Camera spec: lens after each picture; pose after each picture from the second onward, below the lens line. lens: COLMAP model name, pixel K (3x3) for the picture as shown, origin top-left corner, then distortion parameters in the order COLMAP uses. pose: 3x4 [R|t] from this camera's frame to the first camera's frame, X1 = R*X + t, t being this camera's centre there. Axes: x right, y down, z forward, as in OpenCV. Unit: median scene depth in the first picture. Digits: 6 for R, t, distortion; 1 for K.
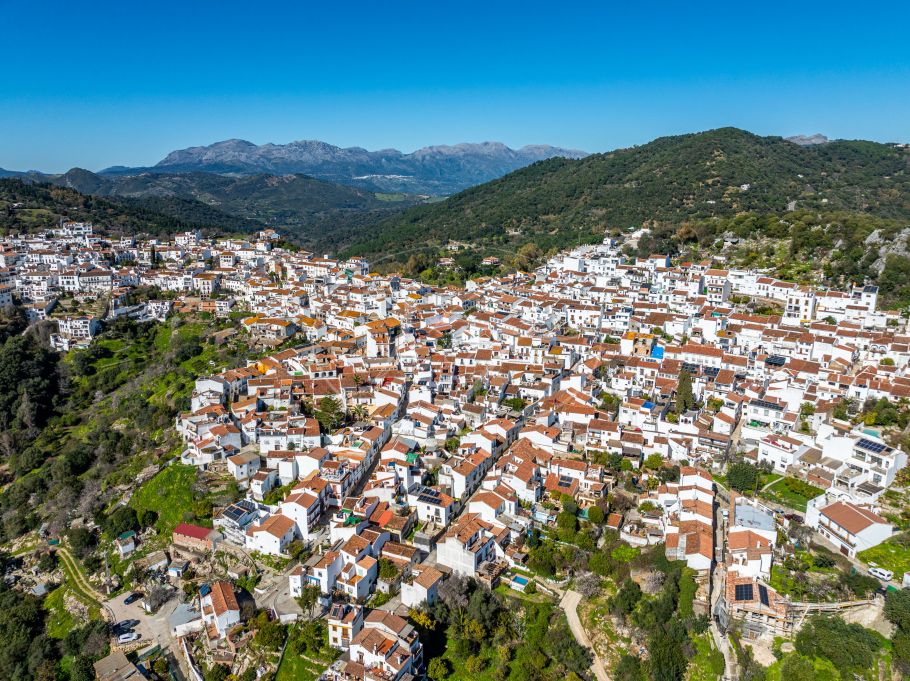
lens RADIAL K [[656.6, 0, 428.9], [0, 656.6, 299.2], [0, 0, 1]] dist [-0.066863, 0.051939]
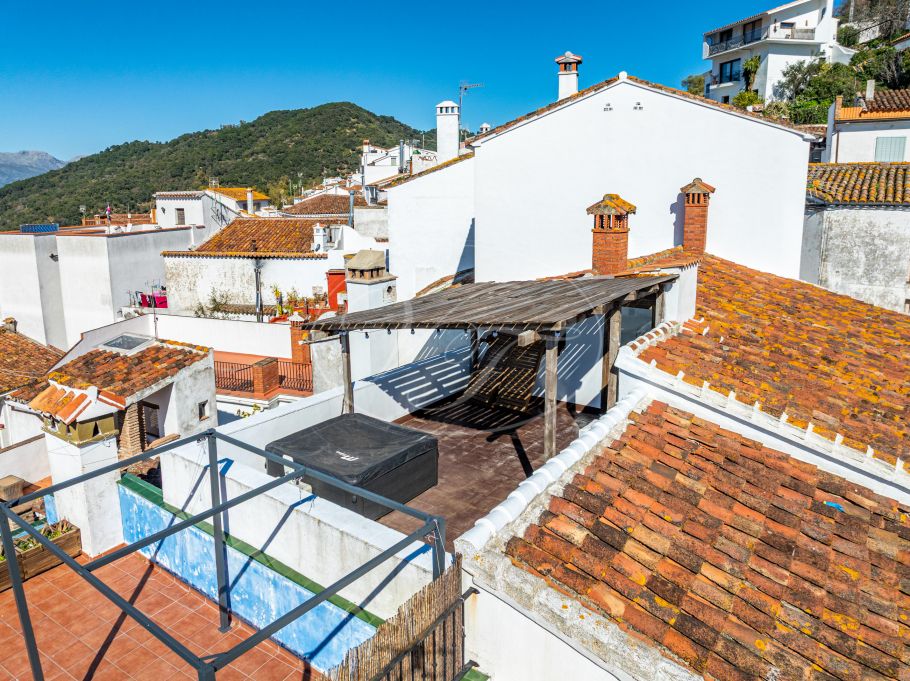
lens RADIAL K [[656.6, 0, 428.9], [0, 656.6, 299.2], [0, 0, 1]] dist [-0.066863, 0.051939]
pose [[0.803929, -0.110423, 0.584384, -0.000005], [0.122719, 0.992266, 0.018672, 0.002231], [-0.581926, 0.056704, 0.811262, 0.255094]]
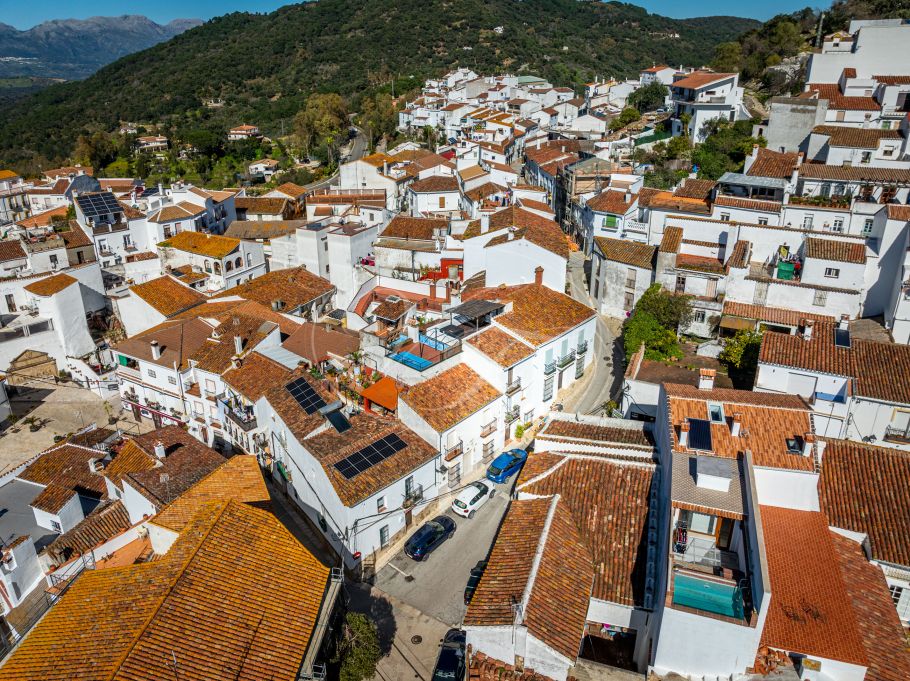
lens RADIAL K [[656.6, 0, 428.9], [0, 656.6, 299.2], [0, 0, 1]] dist [-0.066863, 0.051939]
pose [[0.879655, -0.180266, 0.440127, -0.017230], [0.101929, 0.975340, 0.195760, -0.006985], [-0.464562, -0.127339, 0.876337, 0.223480]]
